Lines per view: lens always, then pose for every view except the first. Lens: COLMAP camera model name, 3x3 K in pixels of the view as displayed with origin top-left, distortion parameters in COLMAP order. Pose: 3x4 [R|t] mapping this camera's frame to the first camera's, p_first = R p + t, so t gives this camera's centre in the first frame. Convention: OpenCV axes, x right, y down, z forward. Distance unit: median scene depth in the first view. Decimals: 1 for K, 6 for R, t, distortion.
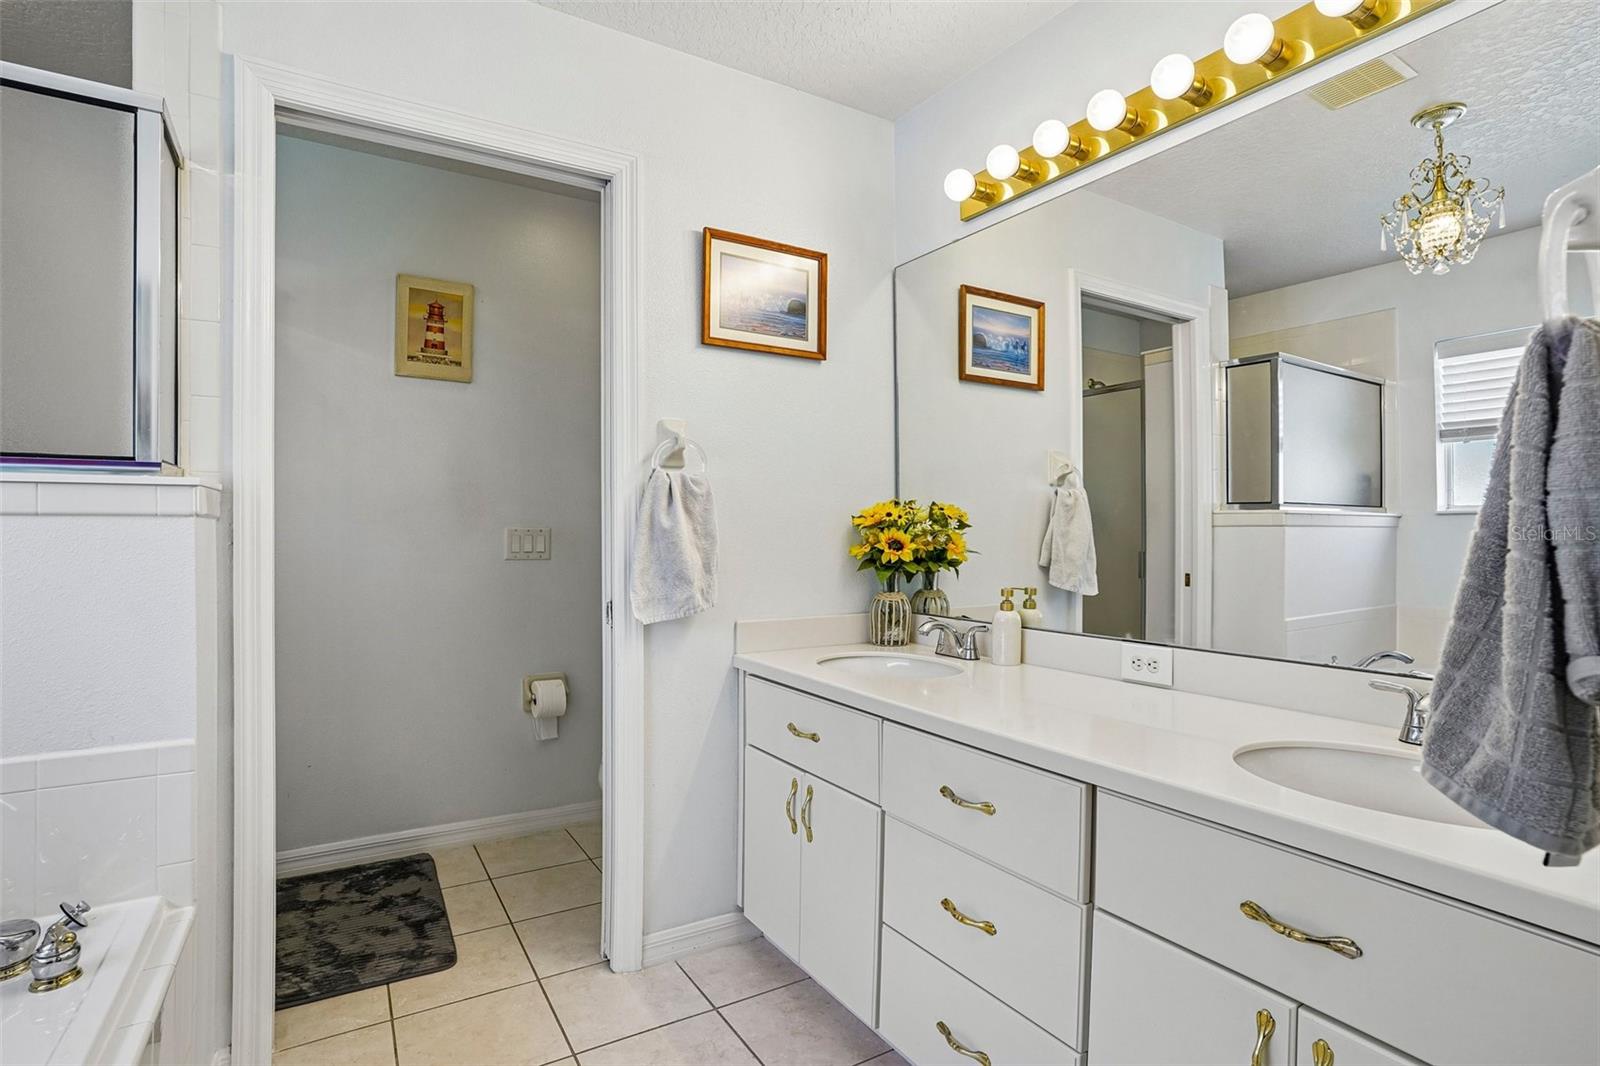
lens RADIAL K [[789.6, 0, 800.0], [0, 789.6, 533.0], [0, 0, 1]] dist [-0.086798, 0.040343]
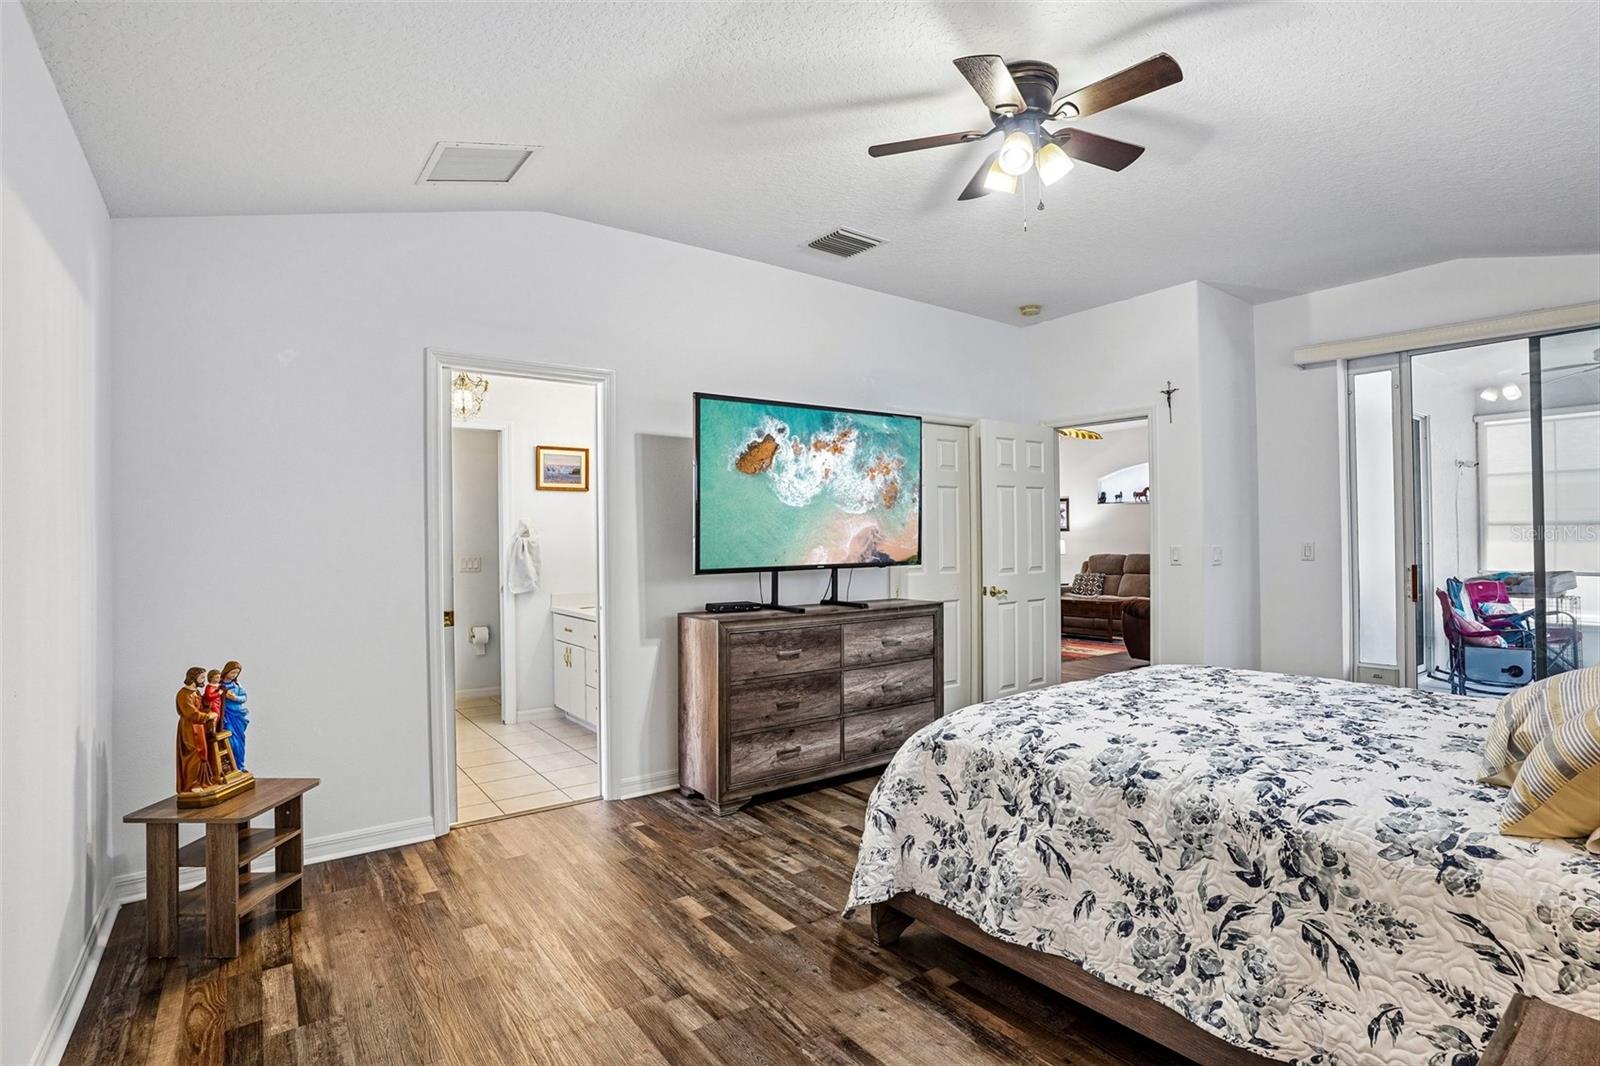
lens RADIAL K [[789.6, 0, 800.0], [0, 789.6, 533.0], [0, 0, 1]] dist [-0.086798, 0.040343]
pose [[0.996650, -0.014623, 0.080472, 0.574519], [0.014973, 0.999881, -0.003744, -0.072598], [-0.080408, 0.004936, 0.996750, -1.791537]]
